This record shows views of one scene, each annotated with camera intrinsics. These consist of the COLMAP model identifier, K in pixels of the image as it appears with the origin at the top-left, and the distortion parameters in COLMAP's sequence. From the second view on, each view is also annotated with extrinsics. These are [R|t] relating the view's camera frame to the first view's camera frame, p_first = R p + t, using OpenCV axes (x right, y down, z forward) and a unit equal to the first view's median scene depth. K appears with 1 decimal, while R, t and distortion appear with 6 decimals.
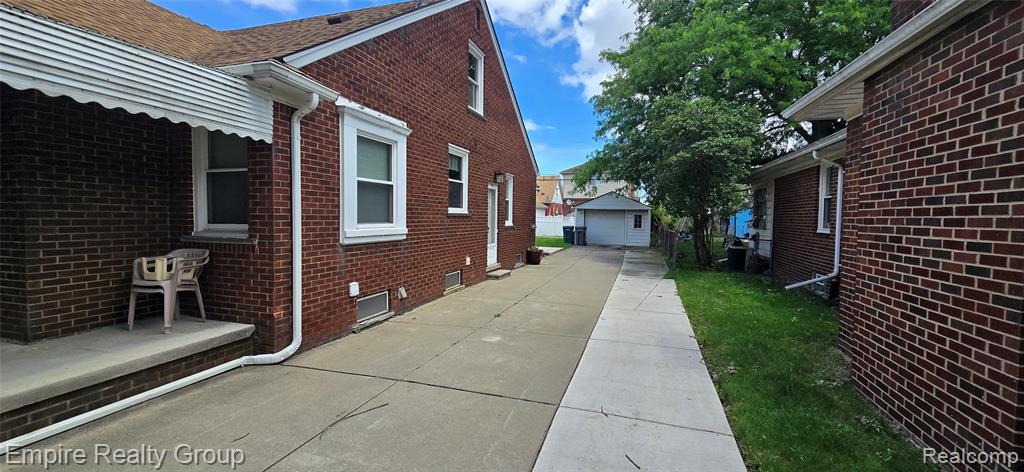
lens RADIAL K [[418.2, 0, 512.2], [0, 418.2, 233.1], [0, 0, 1]] dist [-0.003737, -0.000562]
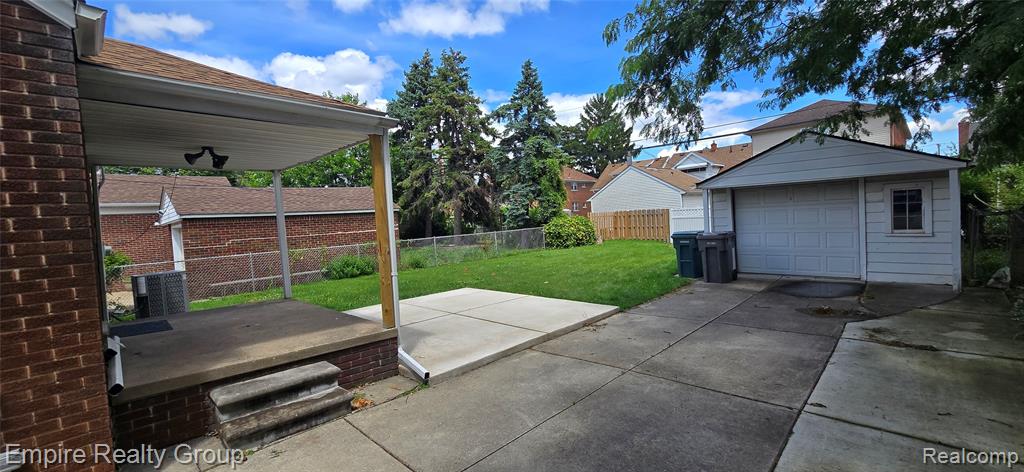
lens RADIAL K [[418.2, 0, 512.9], [0, 418.2, 236.1], [0, 0, 1]] dist [-0.003737, -0.000562]
pose [[0.892336, -0.039869, -0.449607, 0.308345], [0.048325, 0.998805, 0.007343, -0.045598], [0.448777, -0.028280, 0.893196, 1.025766]]
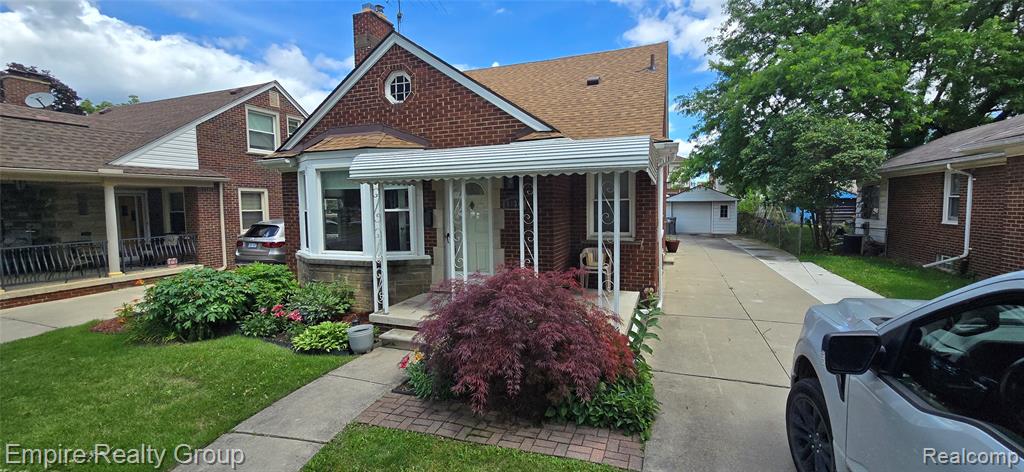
lens RADIAL K [[418.2, 0, 510.2], [0, 418.2, 236.0], [0, 0, 1]] dist [-0.003737, -0.000562]
pose [[0.997856, -0.021928, -0.061662, -0.358650], [0.024055, 0.999134, 0.033952, -0.026834], [0.060864, -0.035363, 0.997519, -0.251962]]
